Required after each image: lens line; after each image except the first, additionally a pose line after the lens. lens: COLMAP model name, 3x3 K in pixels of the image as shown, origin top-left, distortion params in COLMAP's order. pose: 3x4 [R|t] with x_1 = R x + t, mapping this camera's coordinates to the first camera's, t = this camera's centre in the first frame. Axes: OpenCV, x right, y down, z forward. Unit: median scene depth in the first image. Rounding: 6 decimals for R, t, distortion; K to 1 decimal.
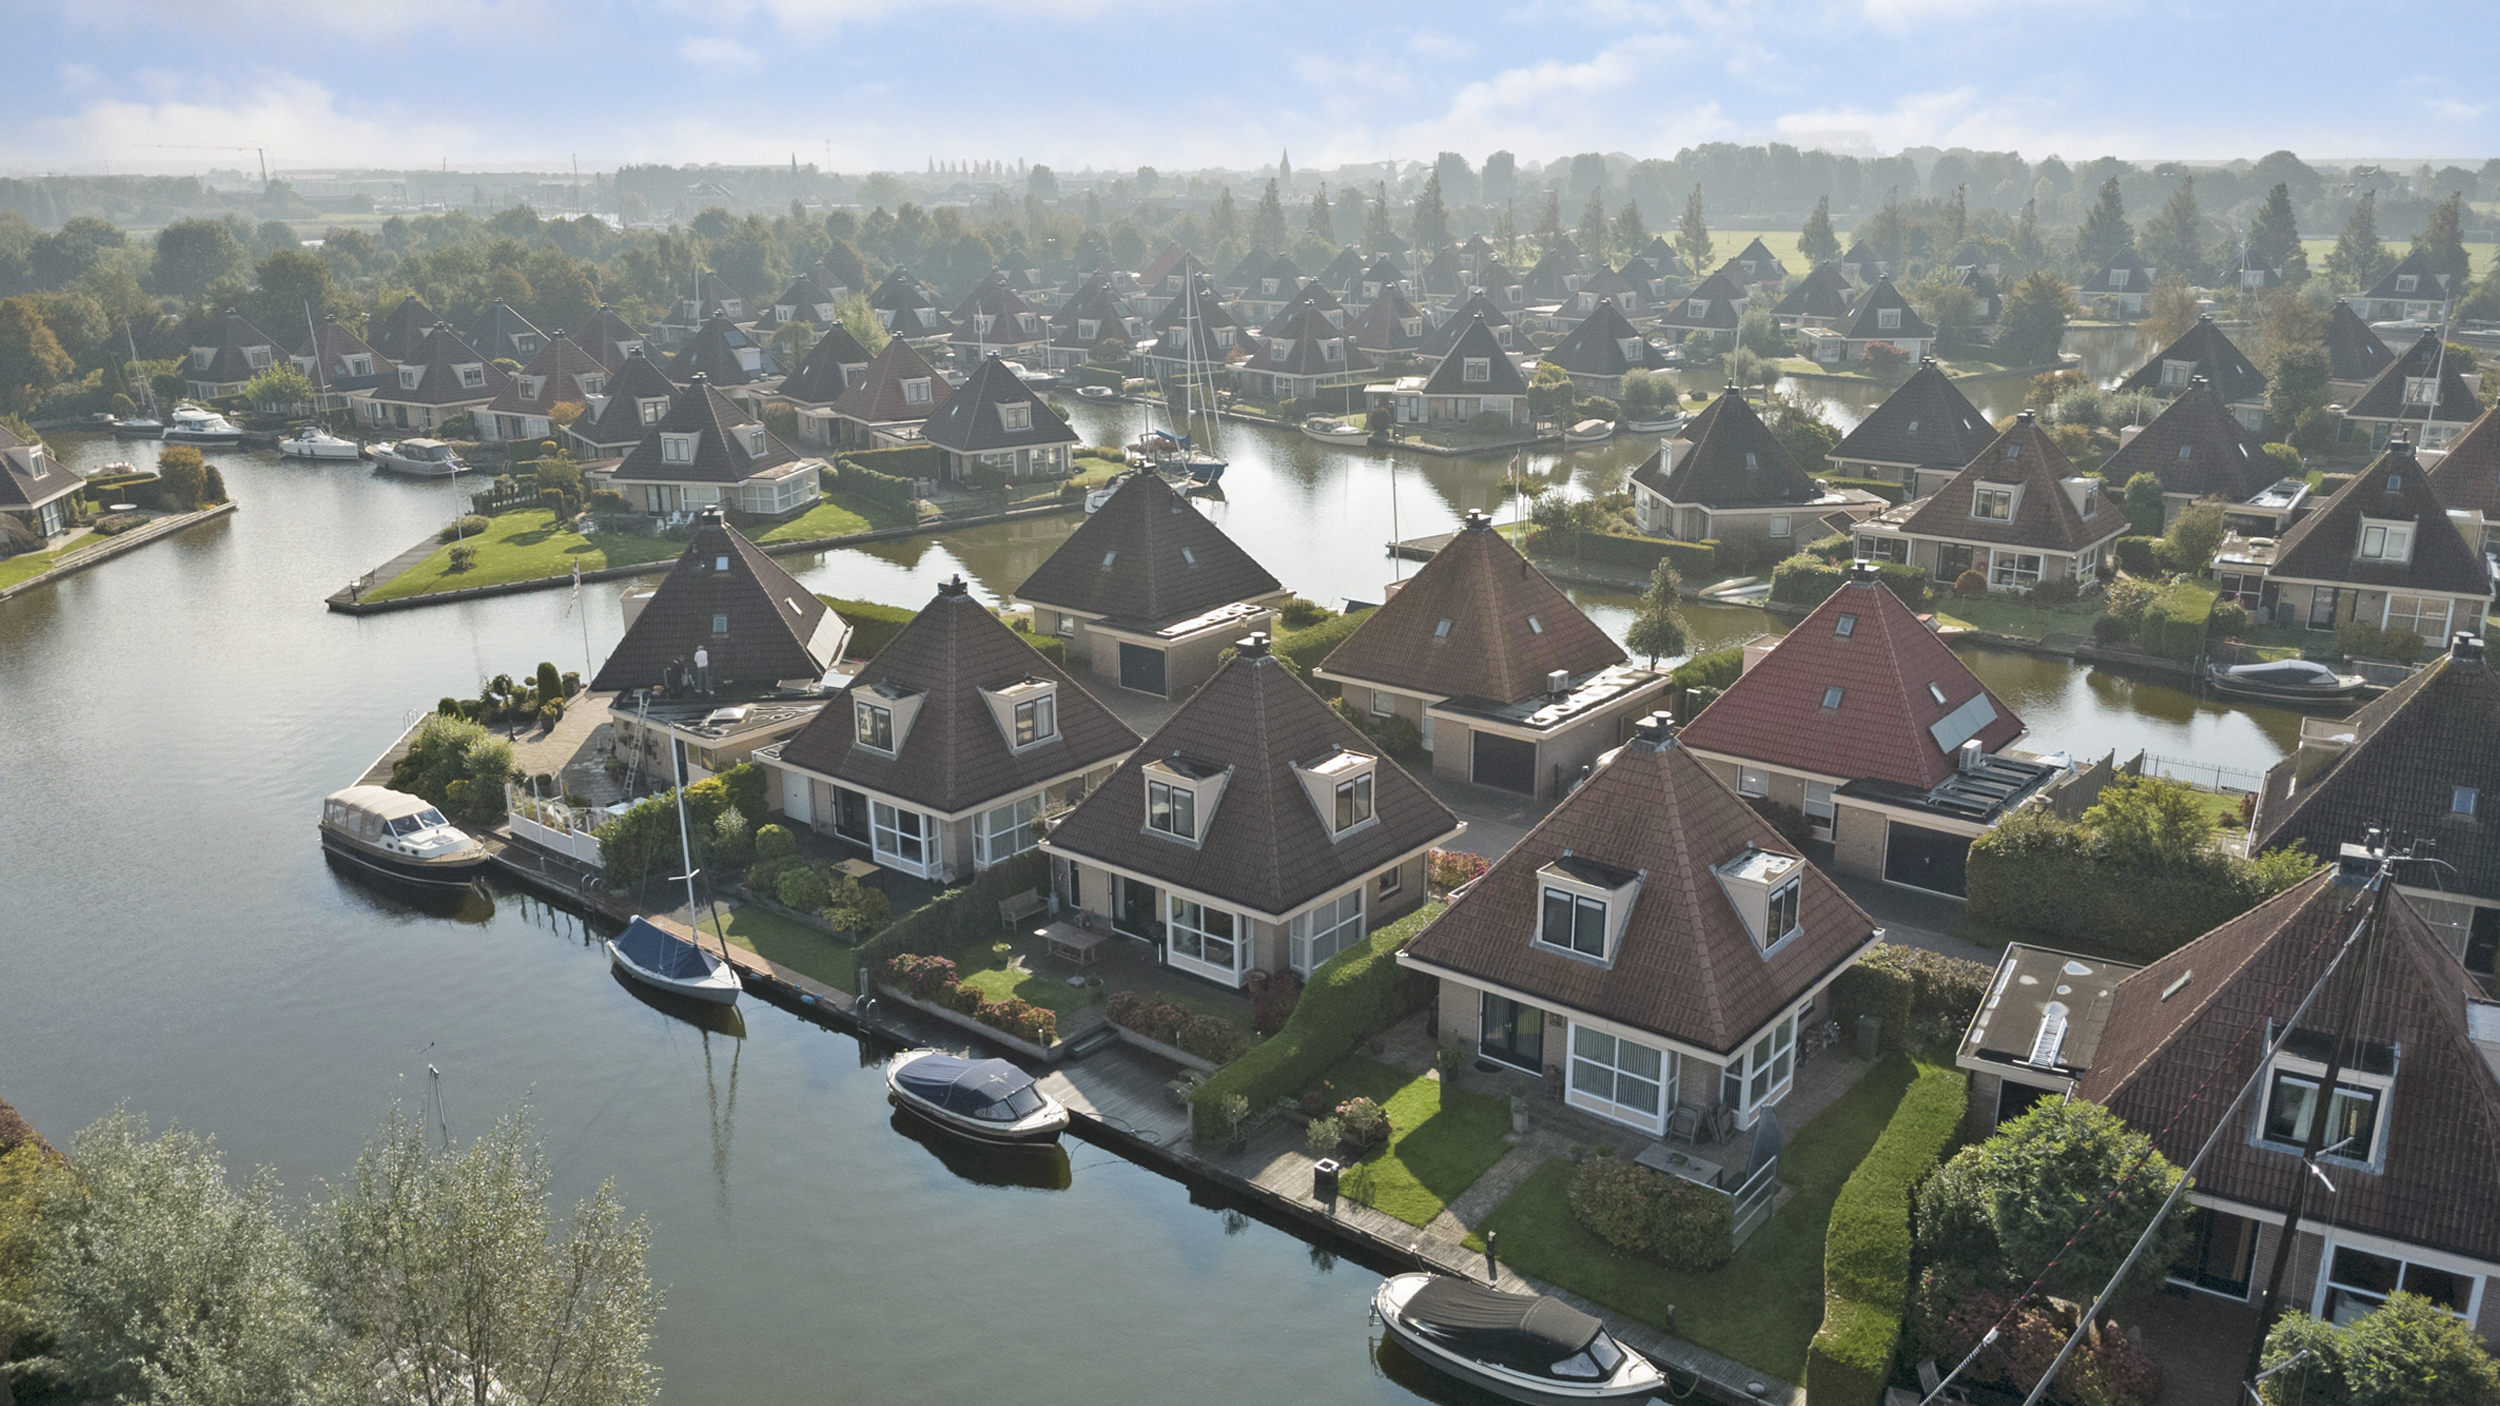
lens RADIAL K [[1858.9, 0, 1250.0], [0, 1858.9, 703.0], [0, 0, 1]] dist [0.007818, 0.000655]
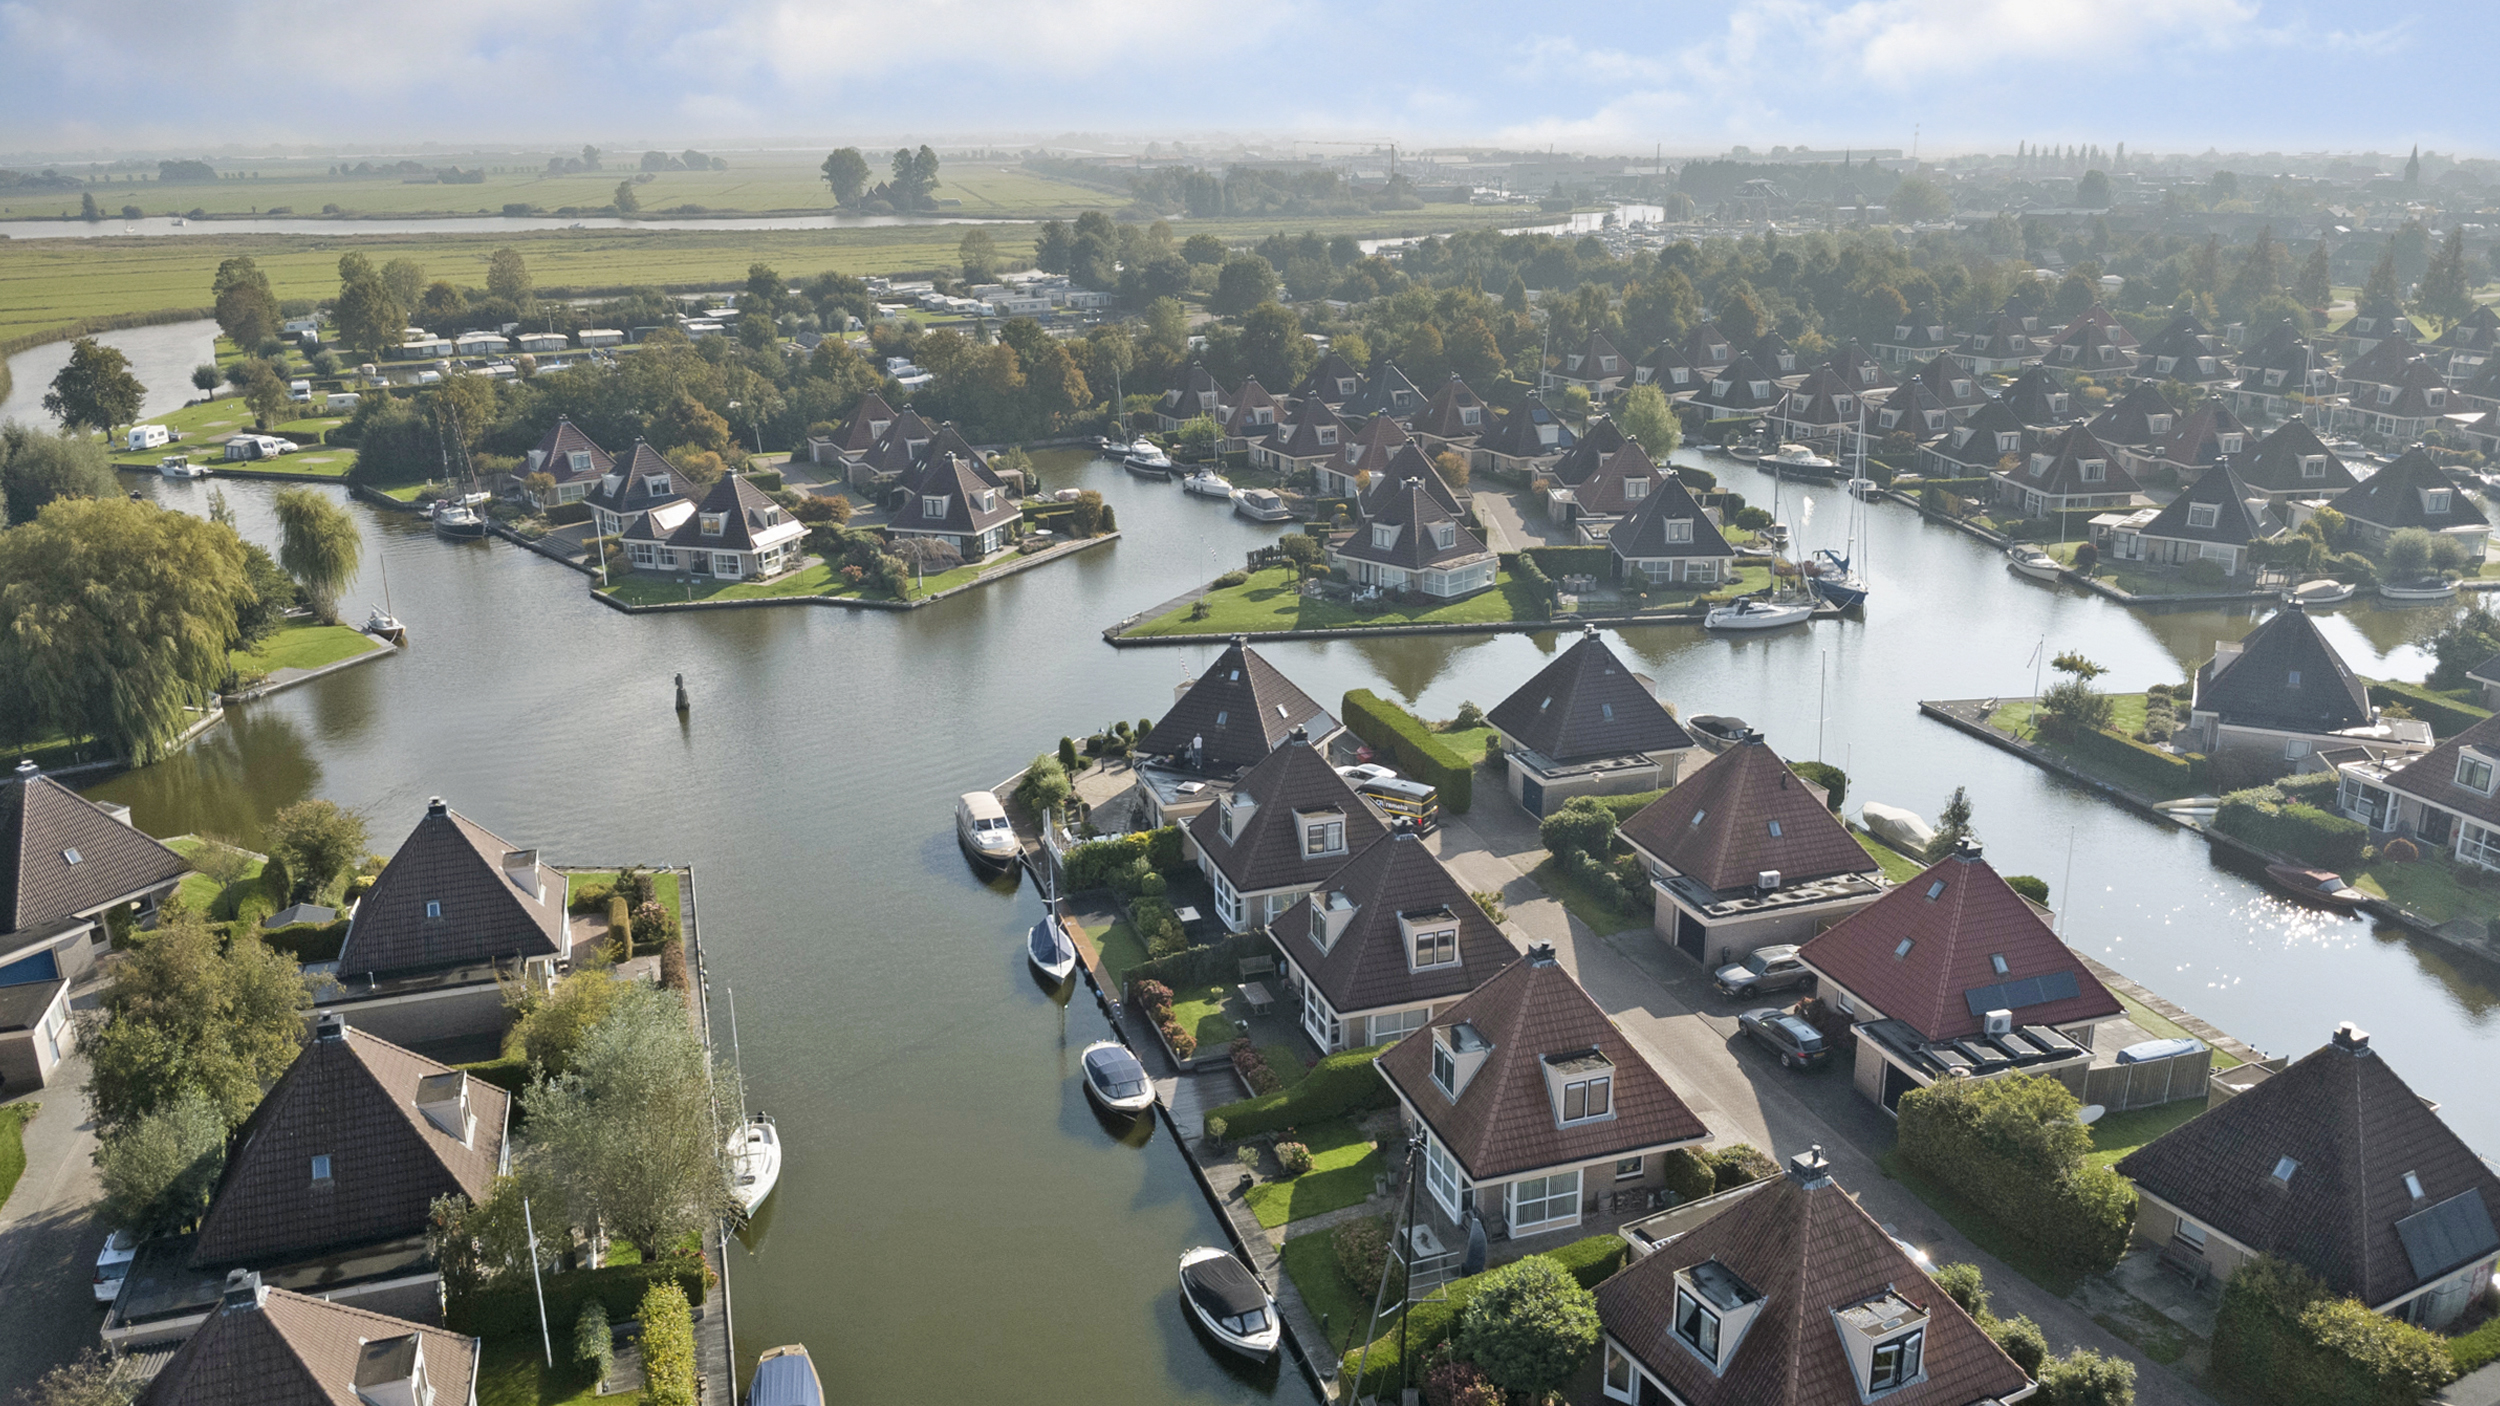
lens RADIAL K [[1858.9, 0, 1250.0], [0, 1858.9, 703.0], [0, 0, 1]] dist [0.007818, 0.000655]
pose [[0.842694, 0.155279, -0.515515, 0.294231], [-0.145226, 0.987573, 0.060072, -0.090146], [0.518437, 0.024244, 0.854772, -0.131546]]
